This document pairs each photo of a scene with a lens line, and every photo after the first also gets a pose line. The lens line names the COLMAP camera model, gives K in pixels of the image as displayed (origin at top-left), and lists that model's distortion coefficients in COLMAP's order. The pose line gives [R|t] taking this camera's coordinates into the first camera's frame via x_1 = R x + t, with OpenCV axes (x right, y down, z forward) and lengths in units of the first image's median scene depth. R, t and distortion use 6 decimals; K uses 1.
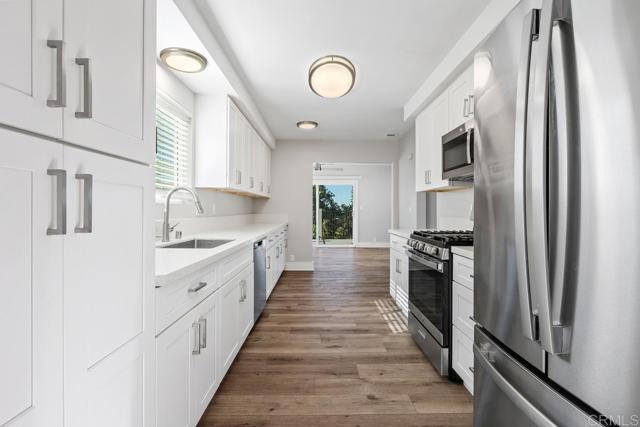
lens RADIAL K [[313.9, 0, 320.9], [0, 313.9, 211.7], [0, 0, 1]] dist [0.000333, 0.000004]
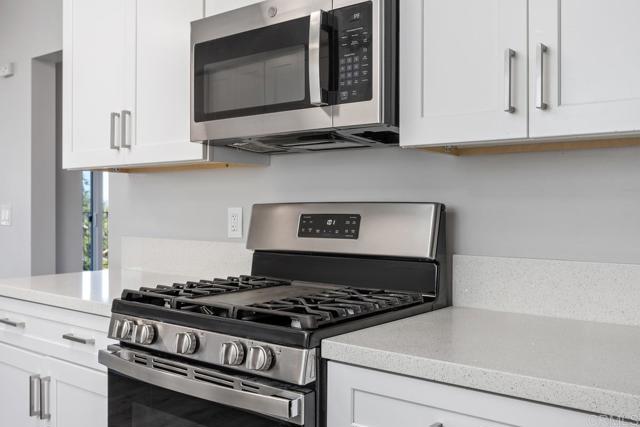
lens RADIAL K [[619.8, 0, 320.2], [0, 619.8, 213.5], [0, 0, 1]] dist [-0.002961, 0.000000]
pose [[0.635101, -0.014623, 0.772290, -0.079177], [0.005162, 0.999879, 0.014687, -0.028831], [-0.772412, -0.005341, 0.635100, 0.439204]]
